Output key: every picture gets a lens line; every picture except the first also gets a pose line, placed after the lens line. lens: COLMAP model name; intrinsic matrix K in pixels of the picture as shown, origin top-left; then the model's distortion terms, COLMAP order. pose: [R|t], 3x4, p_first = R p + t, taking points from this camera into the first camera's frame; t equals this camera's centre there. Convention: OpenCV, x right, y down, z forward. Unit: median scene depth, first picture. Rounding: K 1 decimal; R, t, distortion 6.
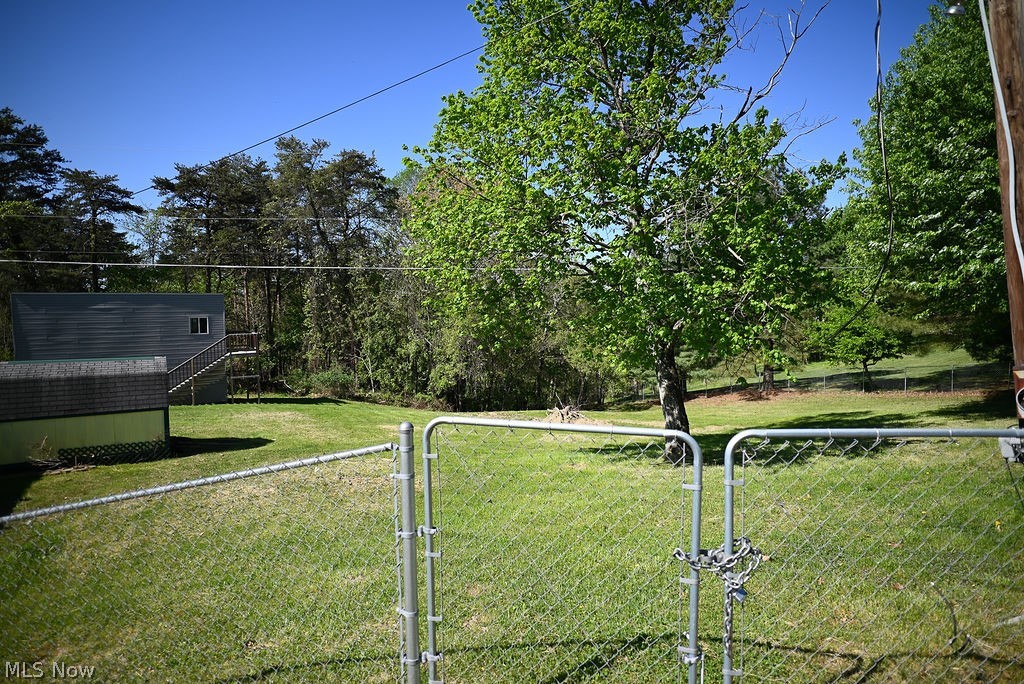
lens RADIAL K [[611.3, 0, 510.5], [0, 611.3, 342.4], [0, 0, 1]] dist [-0.053431, 0.044976]
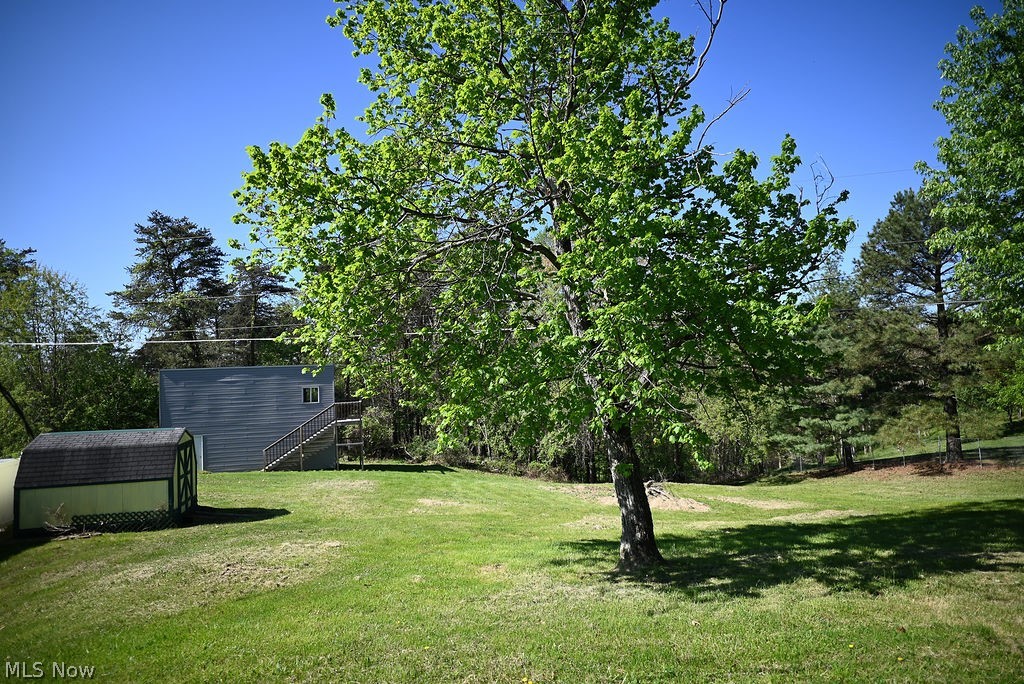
lens RADIAL K [[611.3, 0, 510.5], [0, 611.3, 342.4], [0, 0, 1]] dist [-0.053431, 0.044976]
pose [[0.951035, -0.046548, -0.305557, 0.151659], [0.015003, 0.994382, -0.104786, -0.002615], [0.308718, 0.095071, 0.946390, 0.089341]]
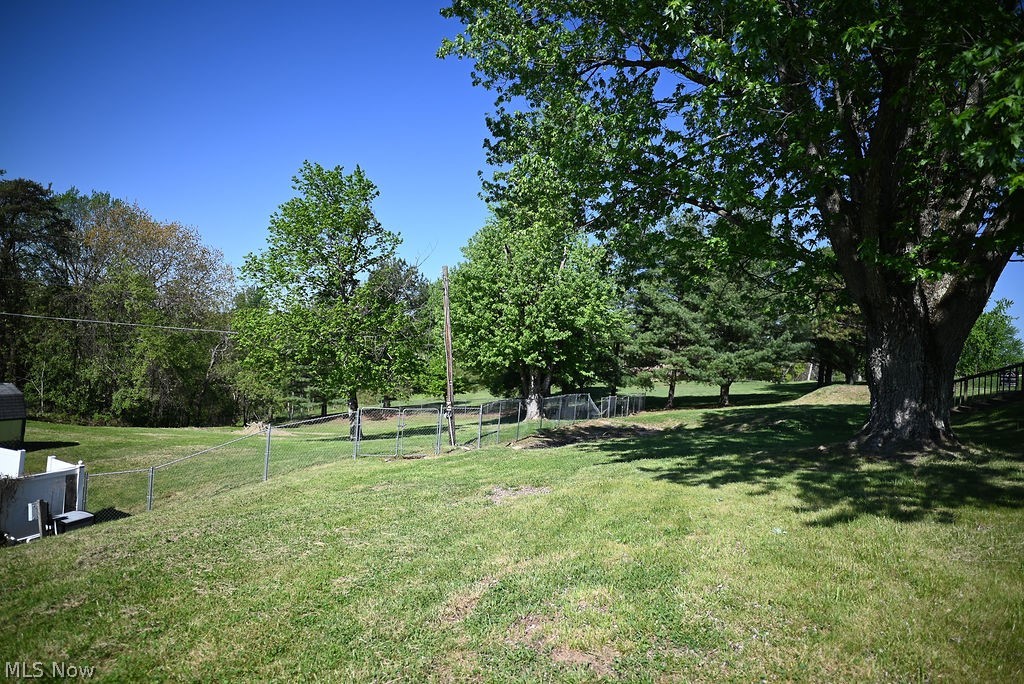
lens RADIAL K [[611.3, 0, 510.5], [0, 611.3, 342.4], [0, 0, 1]] dist [-0.053431, 0.044976]
pose [[0.815074, 0.071641, 0.574910, -0.227302], [-0.047611, 0.997251, -0.056771, -0.026725], [-0.577397, 0.018901, 0.816245, -0.453923]]
